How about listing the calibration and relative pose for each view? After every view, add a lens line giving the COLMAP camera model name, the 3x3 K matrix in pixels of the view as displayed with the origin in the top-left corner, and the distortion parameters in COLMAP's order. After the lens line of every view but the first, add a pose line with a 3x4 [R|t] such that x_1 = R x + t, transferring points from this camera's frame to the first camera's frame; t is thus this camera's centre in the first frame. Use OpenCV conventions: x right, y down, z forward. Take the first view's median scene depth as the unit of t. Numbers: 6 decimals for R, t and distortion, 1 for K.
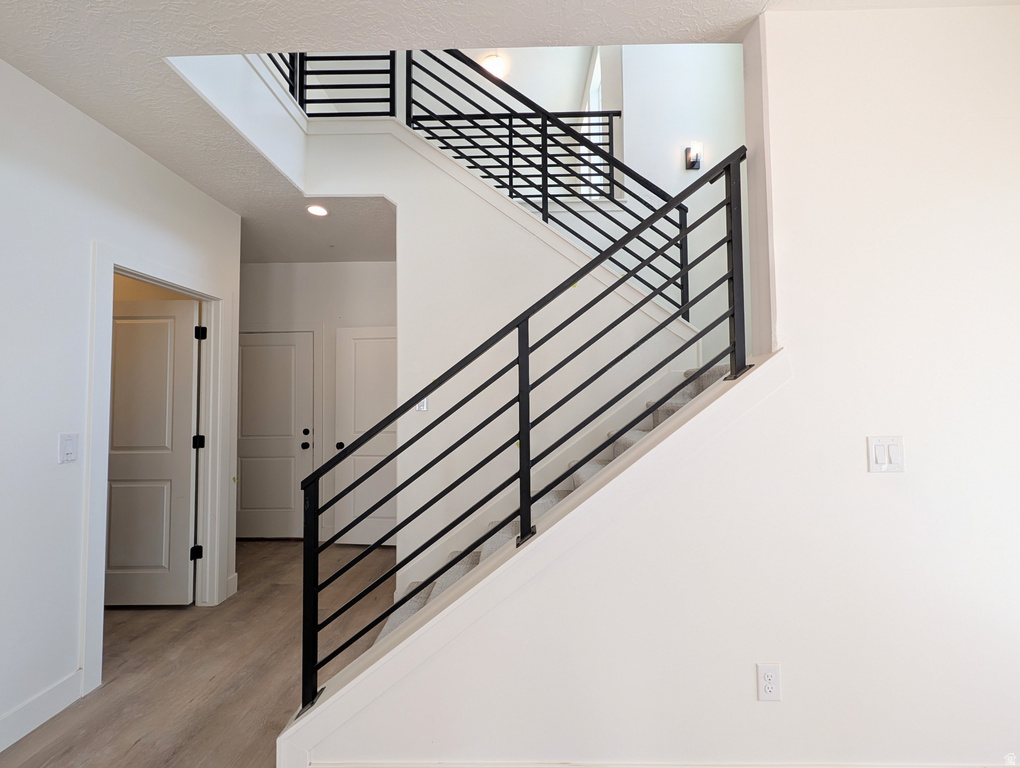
lens RADIAL K [[392.8, 0, 513.2], [0, 392.8, 388.7], [0, 0, 1]] dist [-0.000528, 0.000369]
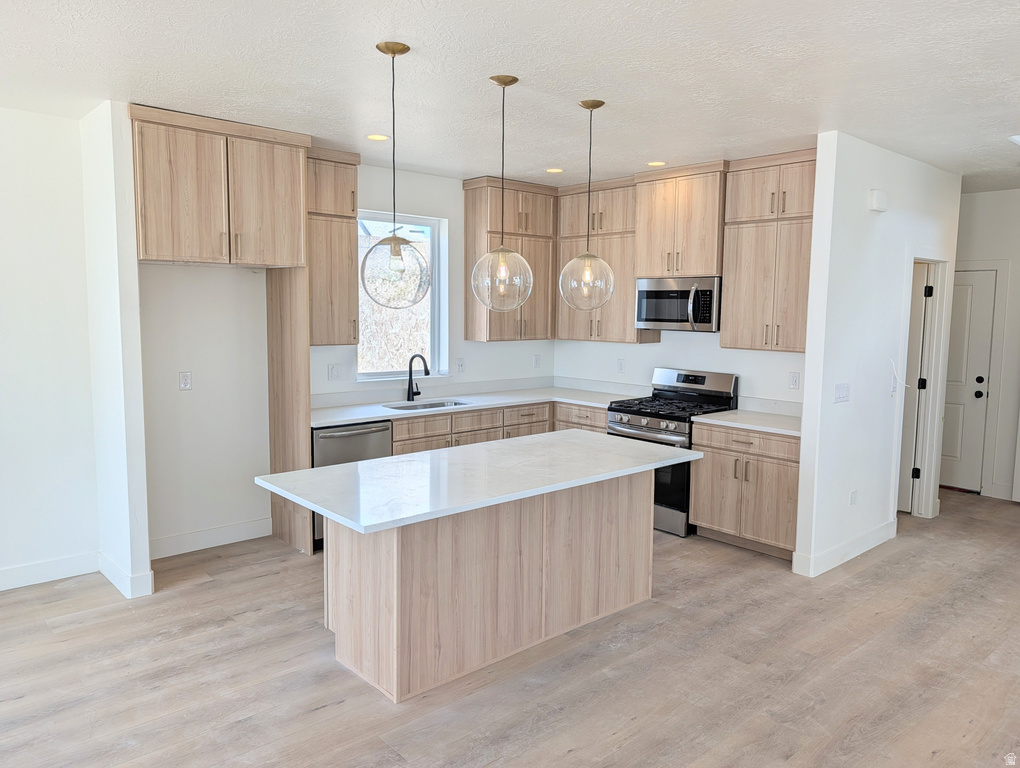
lens RADIAL K [[731.9, 0, 515.6], [0, 731.9, 384.9], [0, 0, 1]] dist [0.018862, -0.015387]
pose [[0.683919, 0.096155, -0.723194, -0.044299], [0.003631, 0.990816, 0.135171, -0.309038], [0.729549, -0.095072, 0.677288, -2.590448]]
